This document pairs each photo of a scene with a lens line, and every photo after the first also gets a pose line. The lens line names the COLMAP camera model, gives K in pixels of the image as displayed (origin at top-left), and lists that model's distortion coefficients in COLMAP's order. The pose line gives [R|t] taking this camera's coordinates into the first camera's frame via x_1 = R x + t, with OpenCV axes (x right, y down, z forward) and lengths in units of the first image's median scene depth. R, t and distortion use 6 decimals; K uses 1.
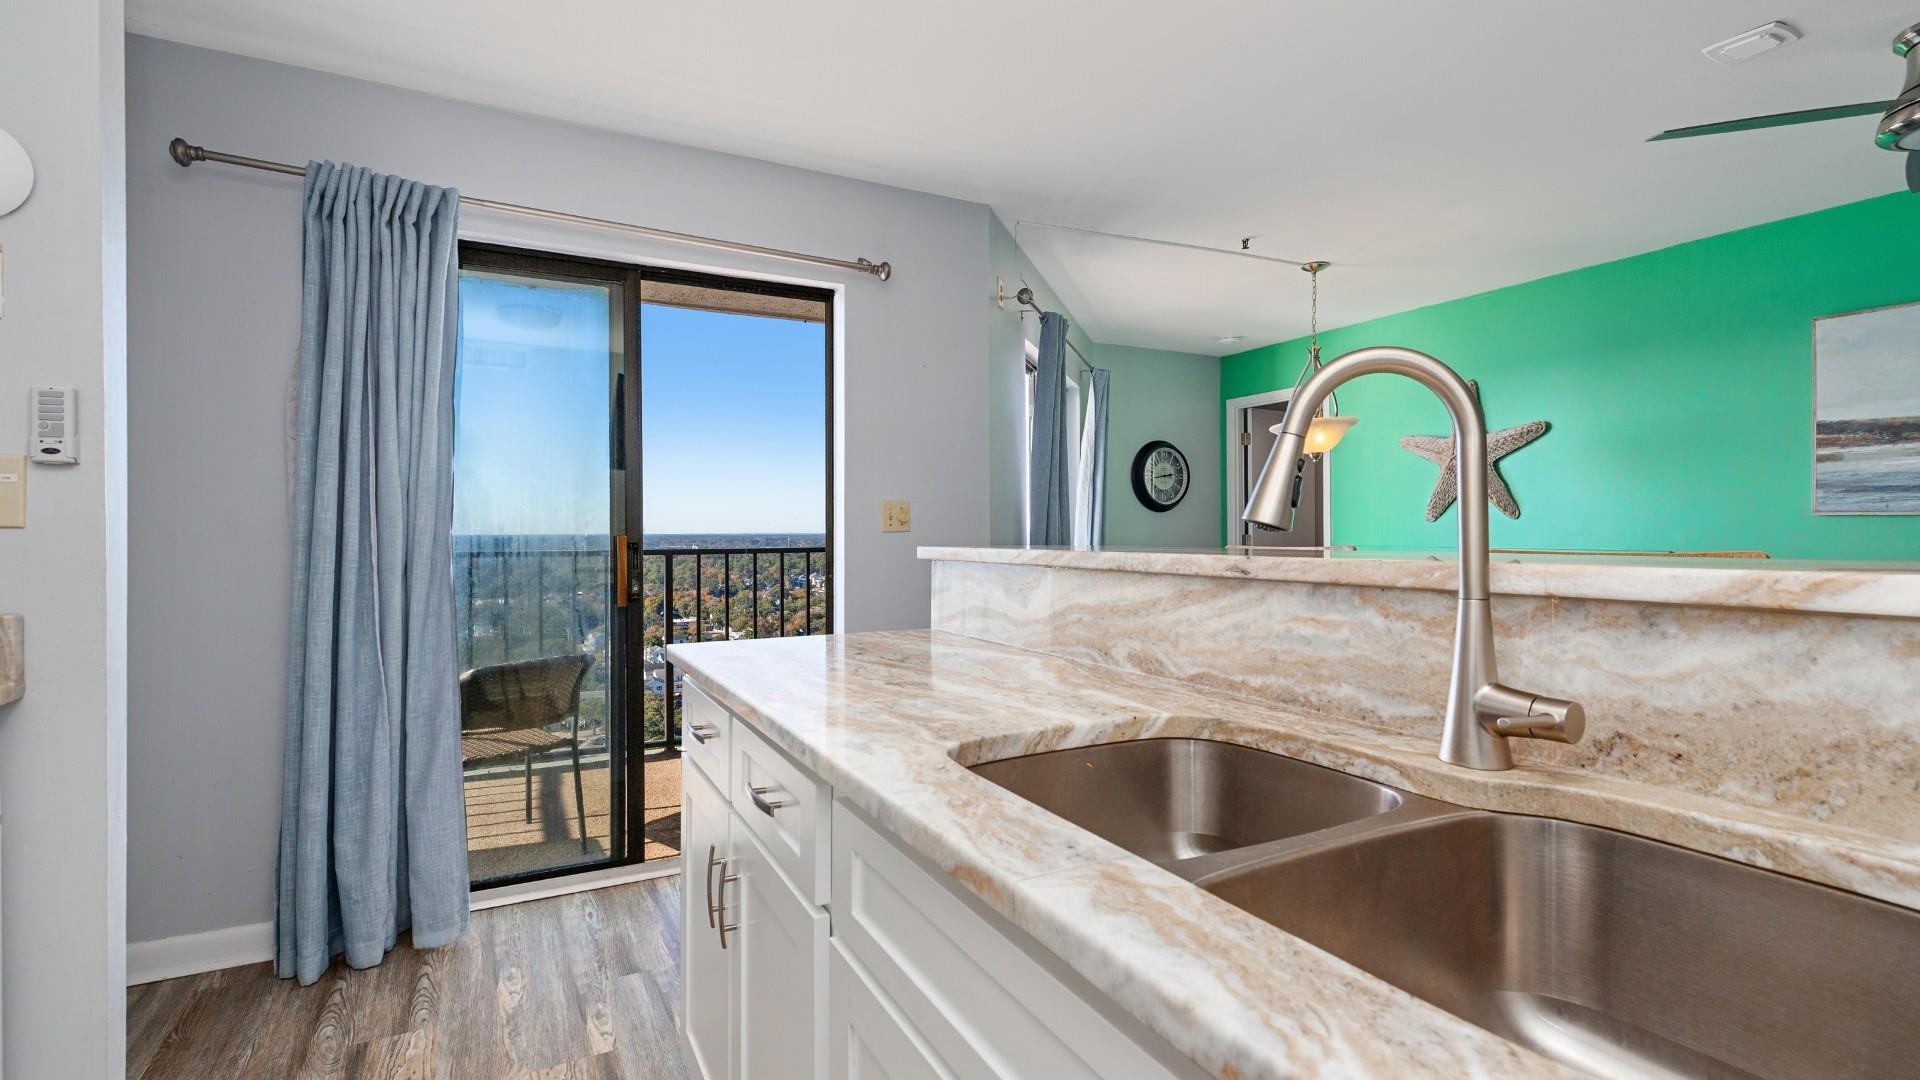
lens RADIAL K [[881.5, 0, 960.3], [0, 881.5, 536.4], [0, 0, 1]] dist [0.010498, 0.000507]
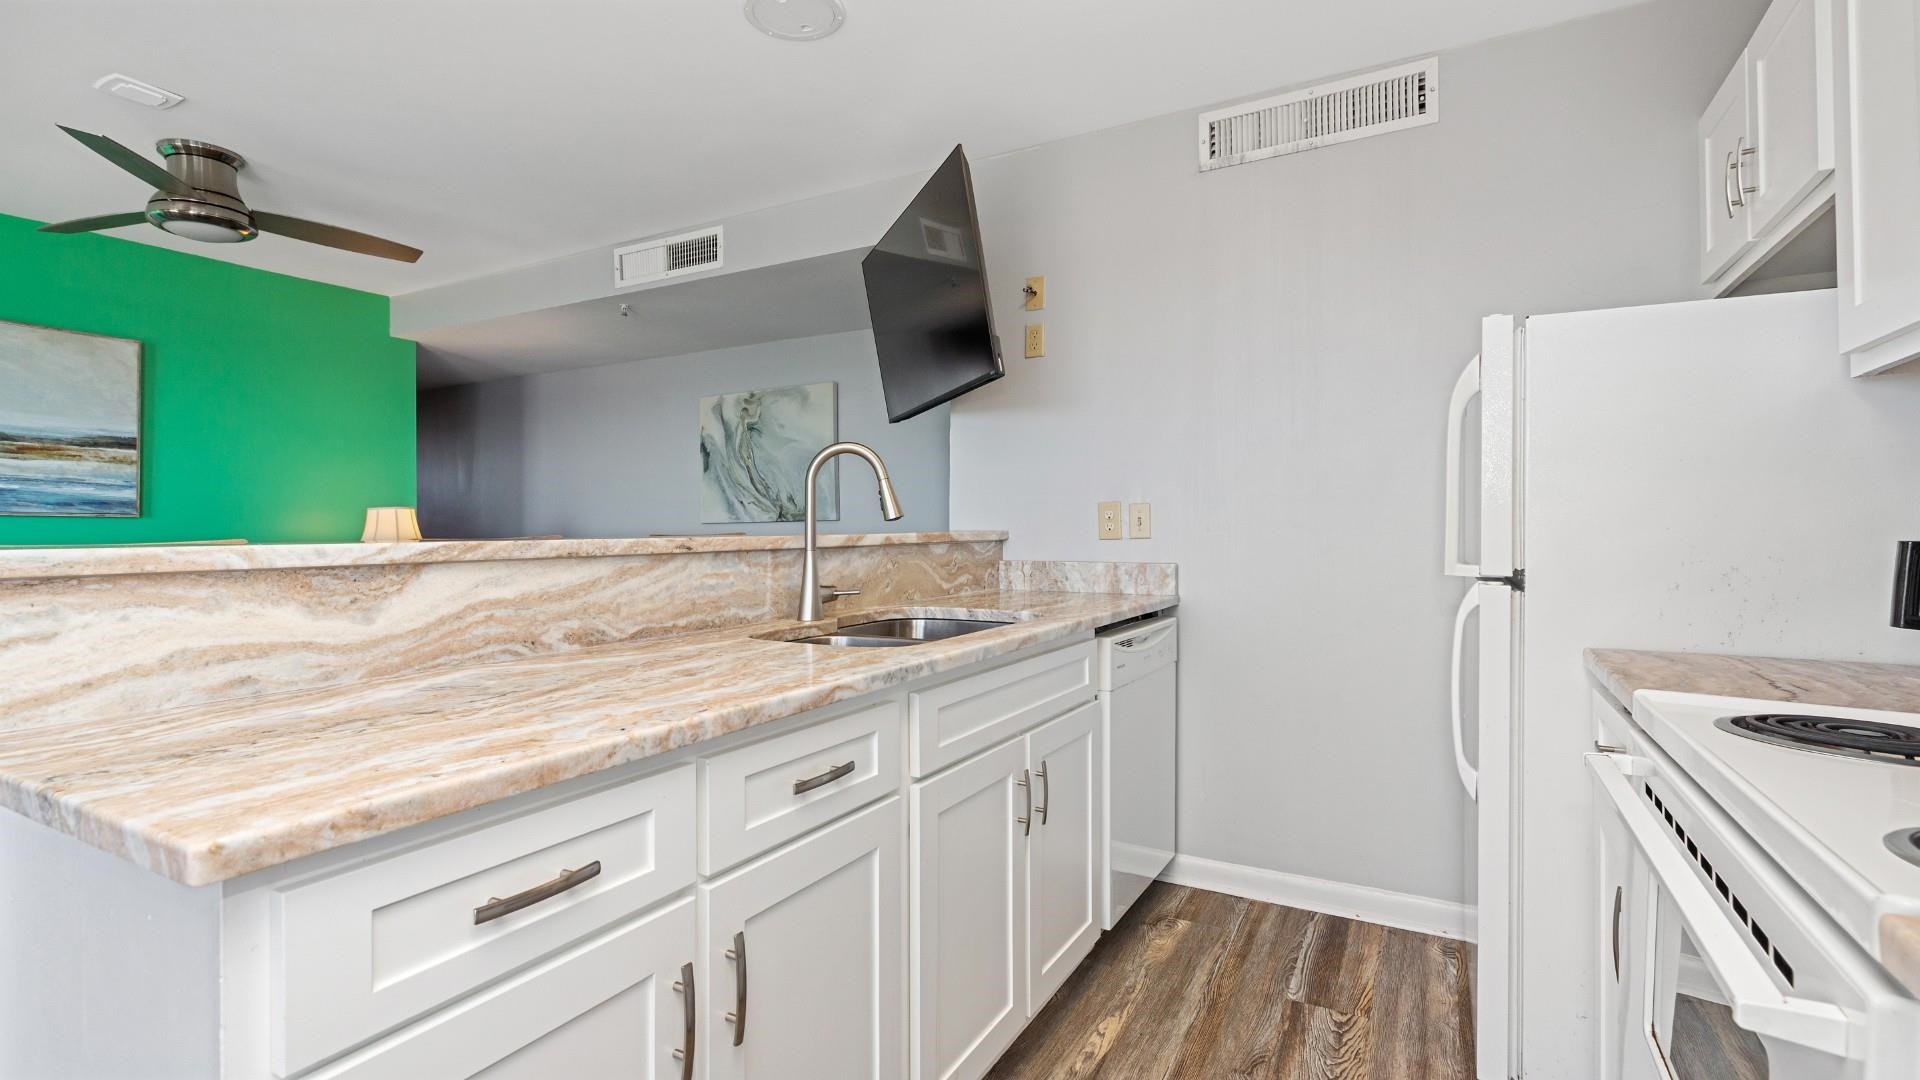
lens RADIAL K [[870.6, 0, 959.1], [0, 870.6, 528.2], [0, 0, 1]] dist [0.003553, 0.000394]
pose [[-0.544718, 0.003831, 0.838611, -0.817465], [0.010800, 0.999939, 0.002448, 0.005783], [-0.838550, 0.010390, -0.544726, 1.004834]]
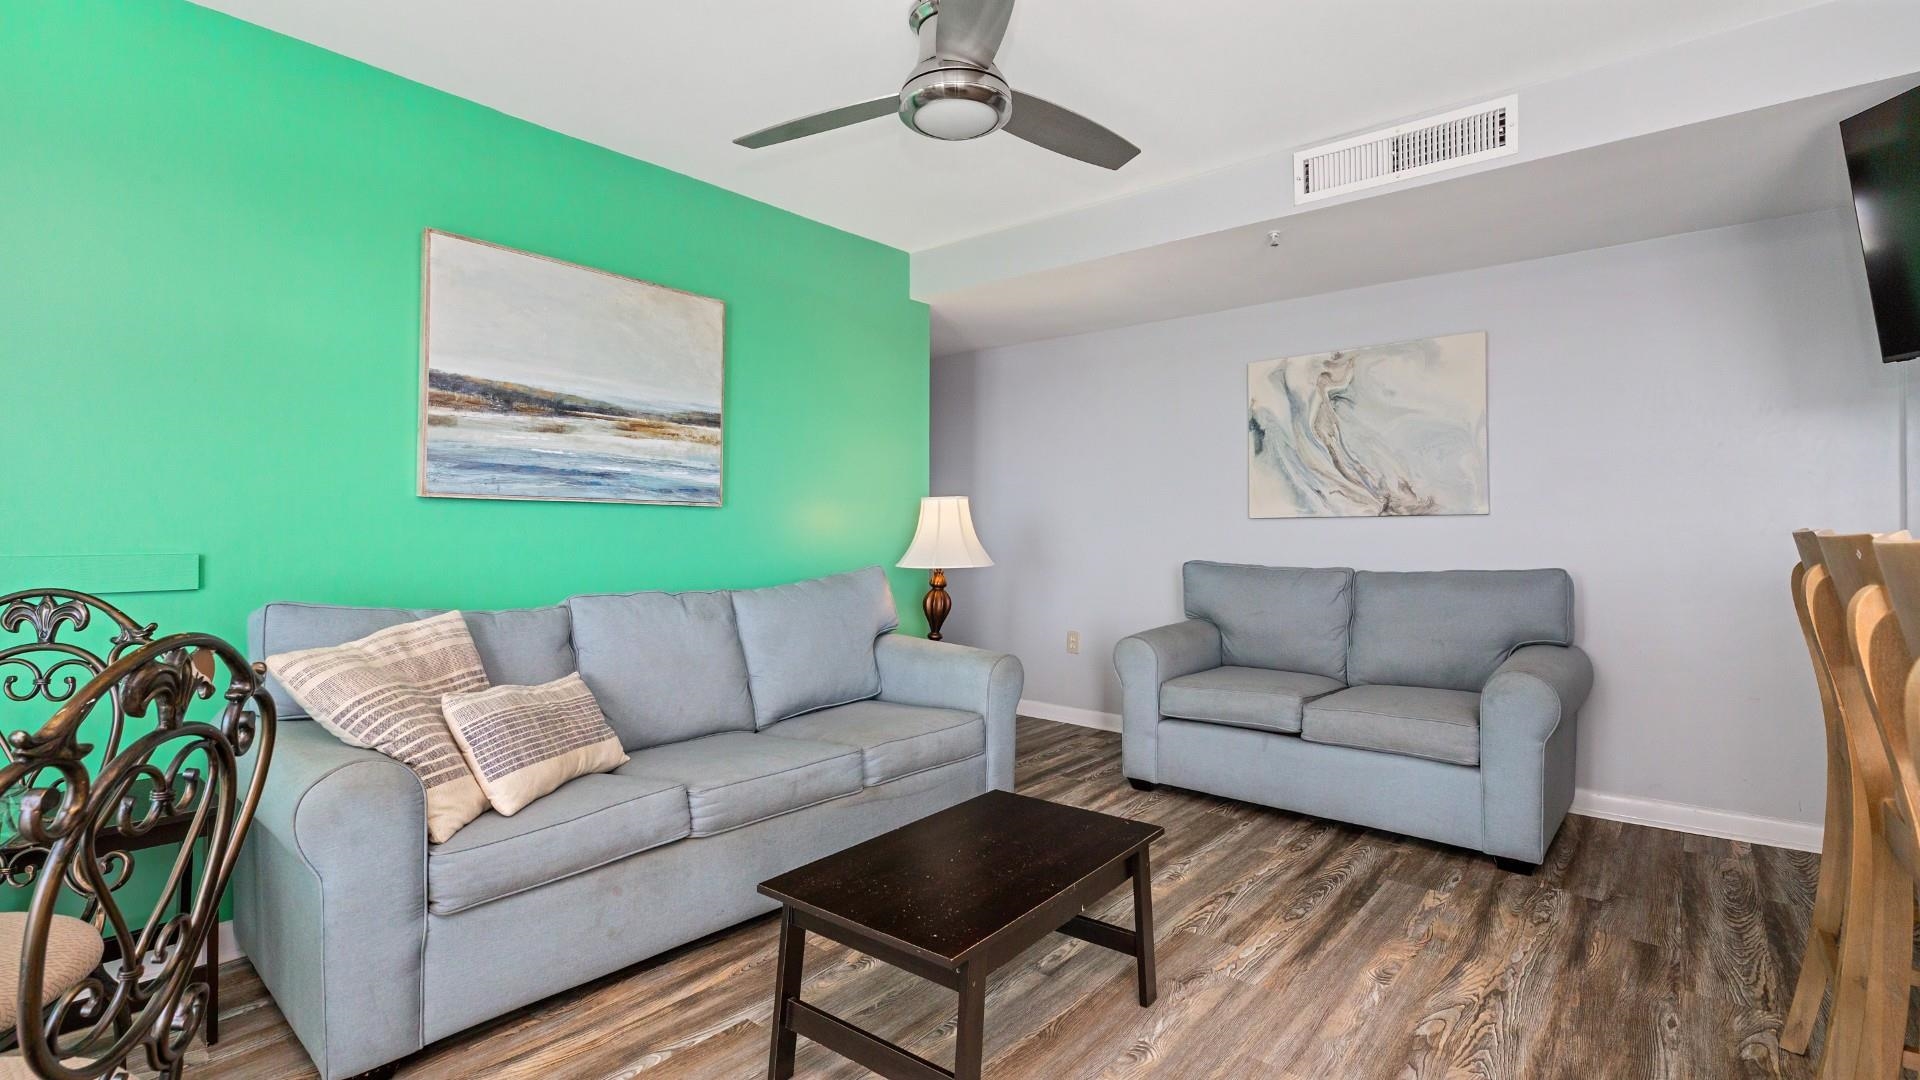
lens RADIAL K [[870.6, 0, 959.1], [0, 870.6, 528.2], [0, 0, 1]] dist [0.003553, 0.000394]
pose [[-0.373593, 0.000143, 0.927593, 0.267230], [0.004990, 0.999986, 0.001855, 0.006548], [-0.927579, 0.005321, -0.373589, 1.800637]]
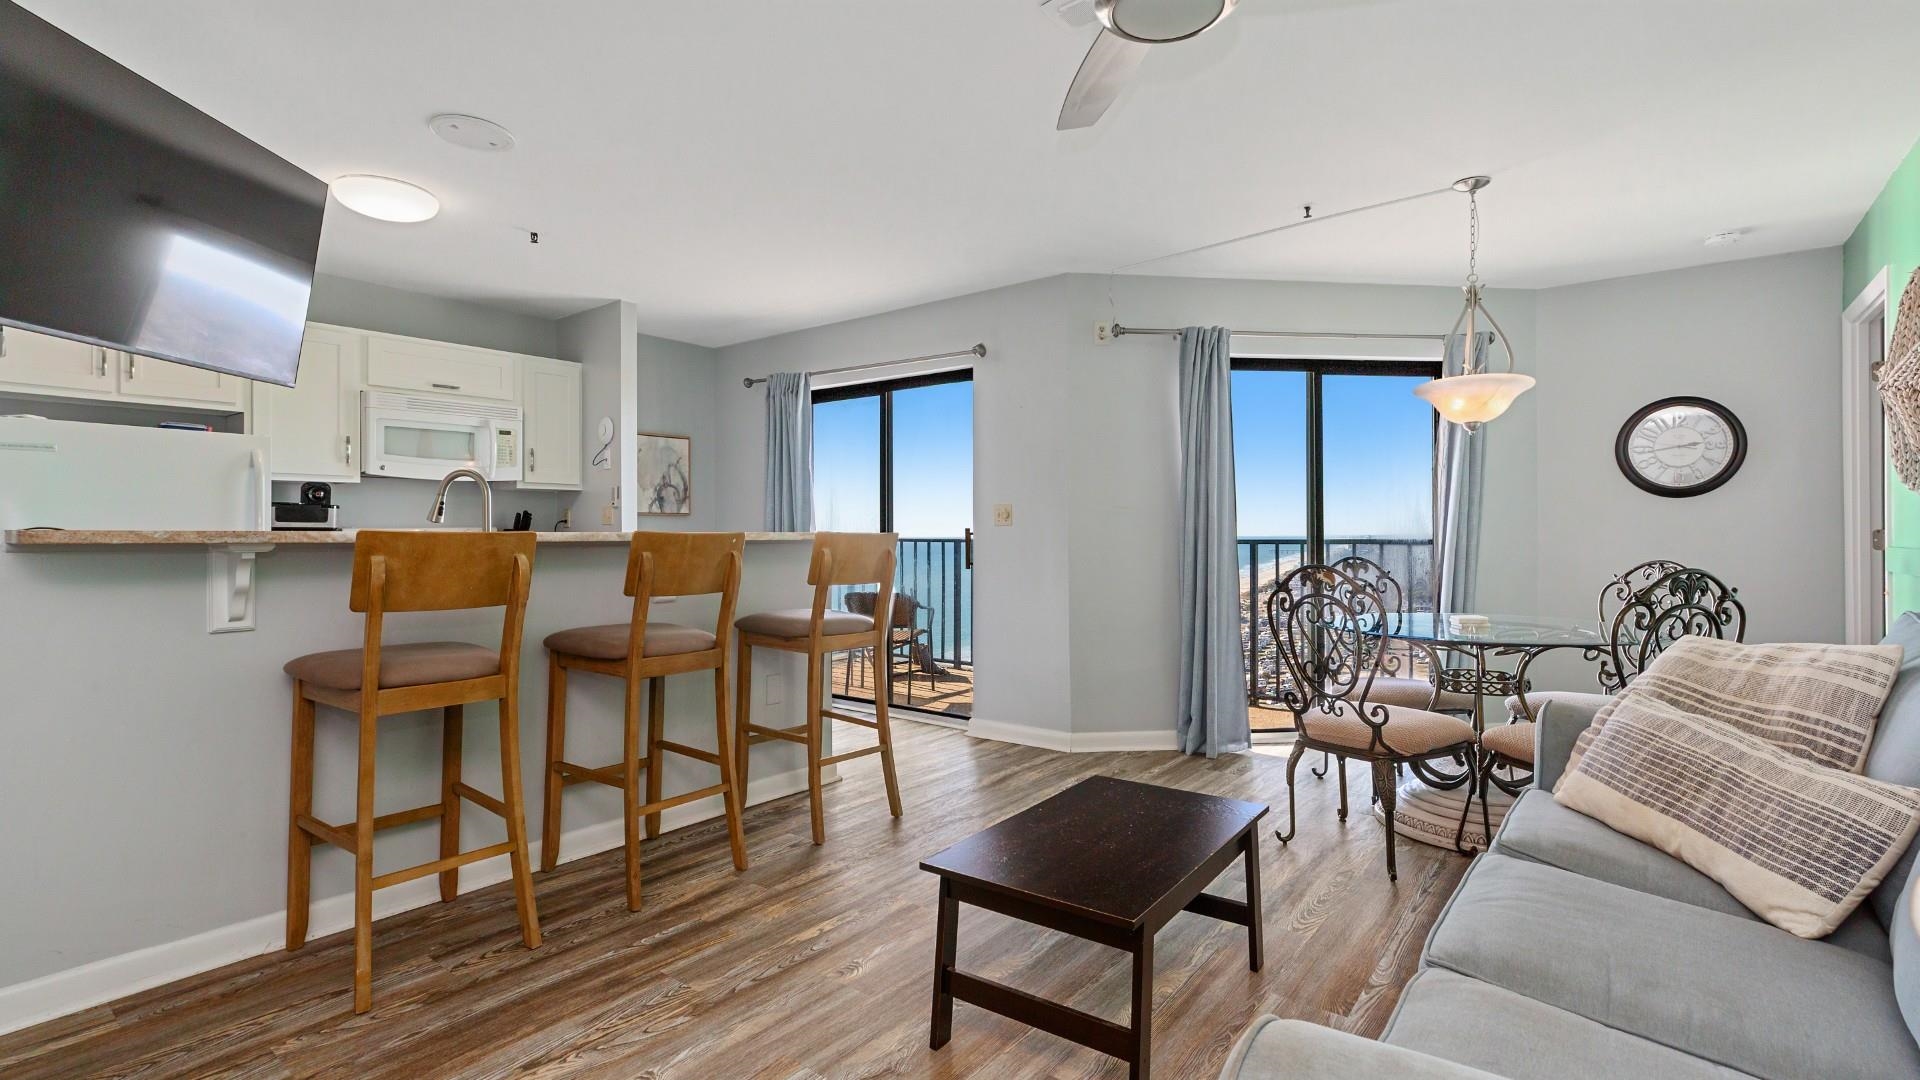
lens RADIAL K [[869.8, 0, 956.1], [0, 869.8, 532.6], [0, 0, 1]] dist [0.022460, 0.000106]
pose [[0.415120, -0.000724, -0.909766, 2.298700], [-0.005421, 0.999980, -0.003269, 0.019955], [0.909750, 0.006289, 0.415108, 0.668773]]
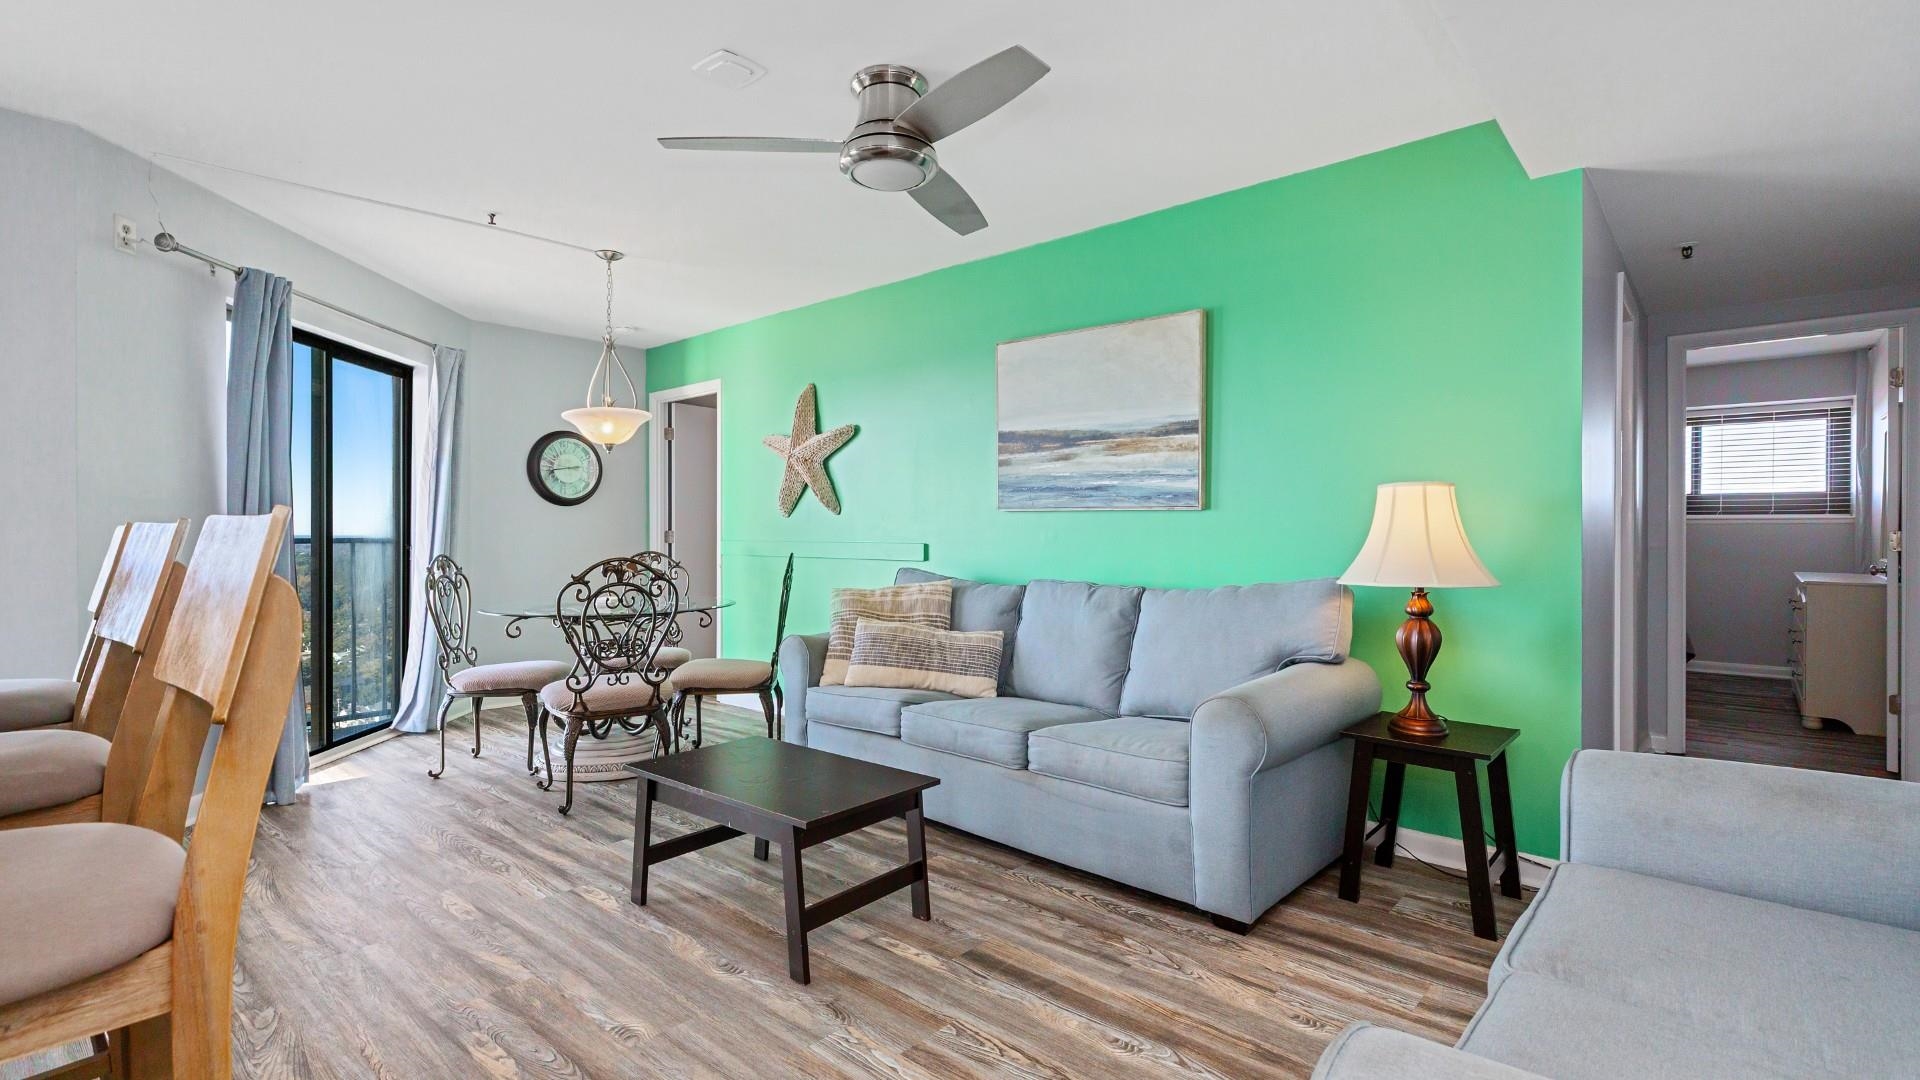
lens RADIAL K [[881.5, 0, 960.3], [0, 881.5, 536.4], [0, 0, 1]] dist [0.010498, 0.000507]
pose [[0.934766, 0.004675, 0.355234, 1.045620], [-0.002284, 0.999972, -0.007152, 0.036821], [-0.355258, 0.005874, 0.934750, -0.148200]]
